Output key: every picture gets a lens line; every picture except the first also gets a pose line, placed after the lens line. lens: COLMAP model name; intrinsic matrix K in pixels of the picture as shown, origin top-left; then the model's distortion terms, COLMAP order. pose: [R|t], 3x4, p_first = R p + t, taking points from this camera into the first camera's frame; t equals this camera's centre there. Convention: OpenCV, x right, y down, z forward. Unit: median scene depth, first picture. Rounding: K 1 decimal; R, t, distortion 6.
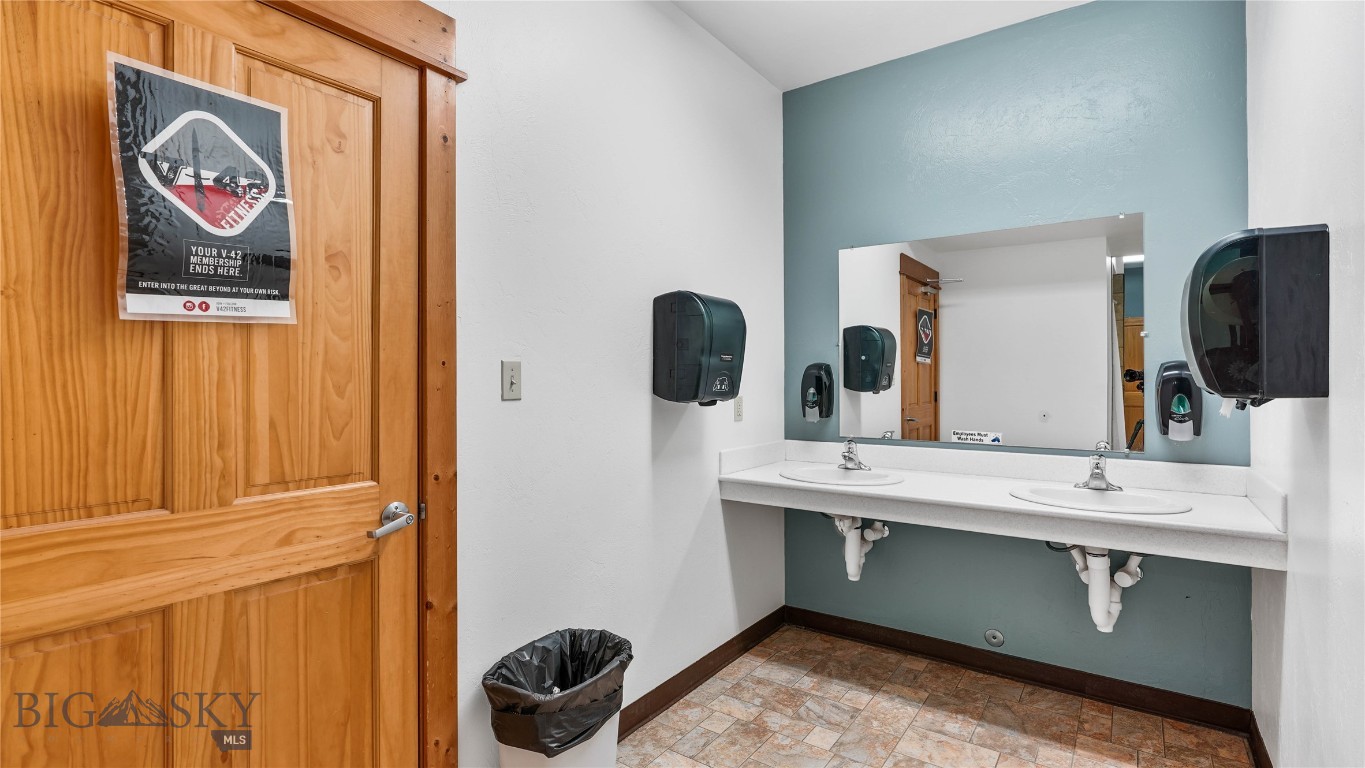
lens RADIAL K [[624.7, 0, 677.7], [0, 624.7, 377.7], [0, 0, 1]] dist [-0.008005, 0.002838]
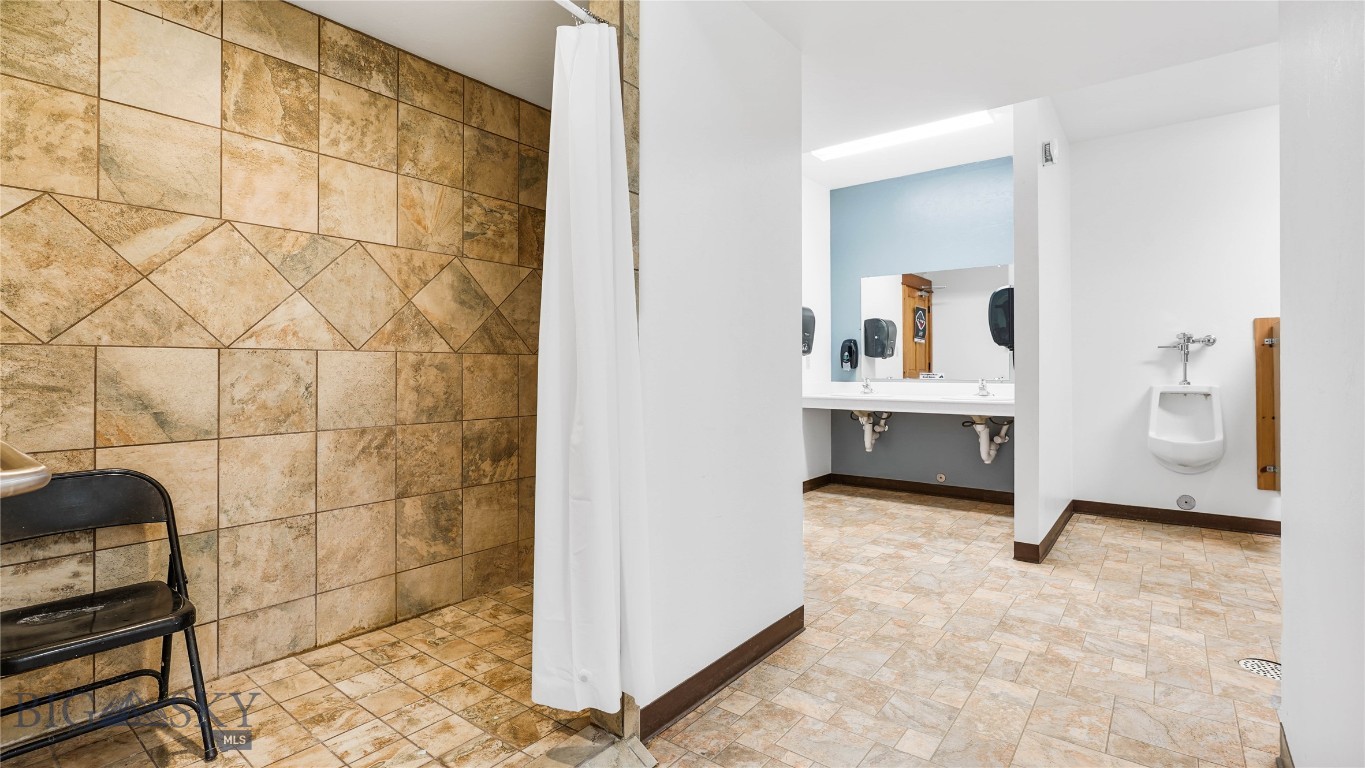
lens RADIAL K [[624.7, 0, 681.8], [0, 624.7, 363.3], [0, 0, 1]] dist [-0.008005, 0.002838]
pose [[0.999262, -0.002245, -0.038340, -0.168231], [0.001967, 0.999971, -0.007299, 0.050398], [0.038355, 0.007218, 0.999238, -0.725102]]
